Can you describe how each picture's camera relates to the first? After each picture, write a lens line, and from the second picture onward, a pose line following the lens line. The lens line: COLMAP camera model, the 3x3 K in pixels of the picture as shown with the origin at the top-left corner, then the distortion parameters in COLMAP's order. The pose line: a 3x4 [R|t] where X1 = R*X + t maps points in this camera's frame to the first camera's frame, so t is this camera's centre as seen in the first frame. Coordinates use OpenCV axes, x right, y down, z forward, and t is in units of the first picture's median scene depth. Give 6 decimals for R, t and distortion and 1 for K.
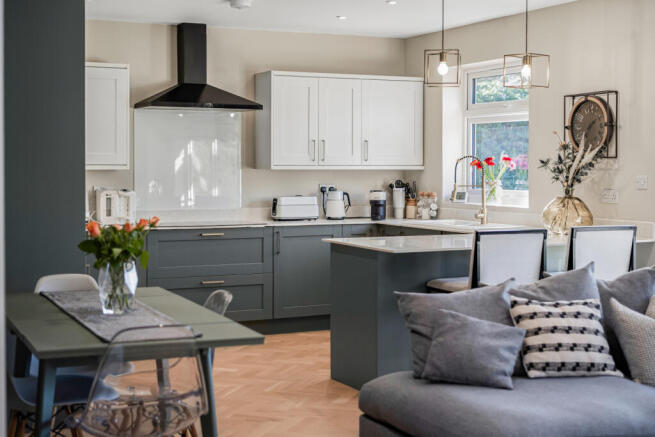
lens RADIAL K [[947.3, 0, 327.5], [0, 947.3, 218.1], [0, 0, 1]] dist [0.000263, 0.000000]
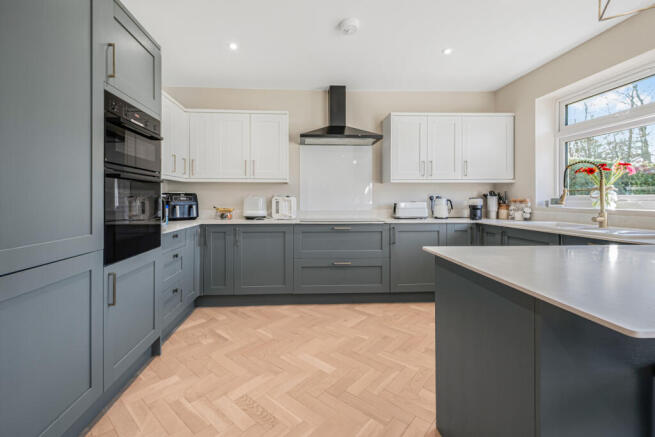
lens RADIAL K [[280.0, 0, 319.0], [0, 280.0, 207.6], [0, 0, 1]] dist [0.002997, 0.000746]
pose [[0.920253, 0.008107, -0.391239, 0.004750], [-0.017996, 0.999604, -0.021617, -0.002879], [0.390909, 0.026934, 0.920035, 0.556707]]
